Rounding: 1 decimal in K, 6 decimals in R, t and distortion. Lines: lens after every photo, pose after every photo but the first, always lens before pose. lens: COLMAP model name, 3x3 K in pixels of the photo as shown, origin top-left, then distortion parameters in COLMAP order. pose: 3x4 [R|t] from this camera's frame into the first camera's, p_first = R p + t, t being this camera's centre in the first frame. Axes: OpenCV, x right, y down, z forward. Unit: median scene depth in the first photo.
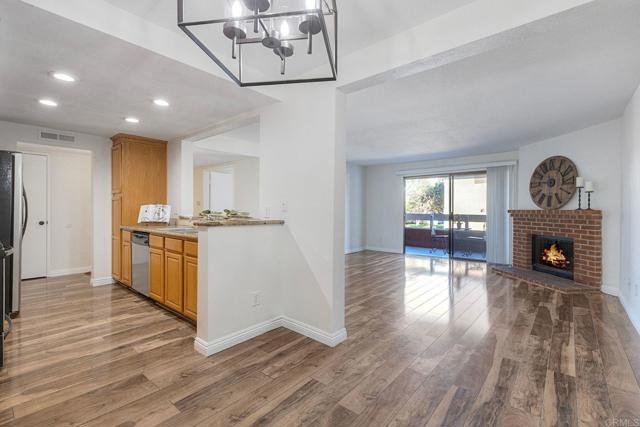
lens RADIAL K [[293.5, 0, 322.4], [0, 293.5, 213.5], [0, 0, 1]] dist [-0.001173, -0.001001]
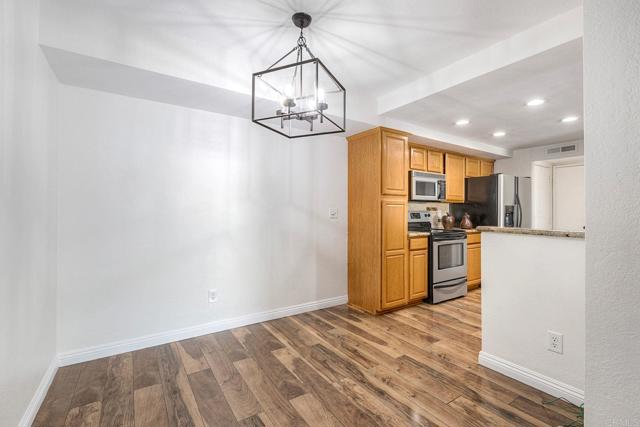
lens RADIAL K [[293.5, 0, 323.9], [0, 293.5, 213.2], [0, 0, 1]] dist [-0.001173, -0.001001]
pose [[-0.295517, -0.002307, -0.955335, 0.772150], [-0.017448, 0.999843, 0.002983, -0.011874], [0.955178, 0.017550, -0.295511, 0.865782]]
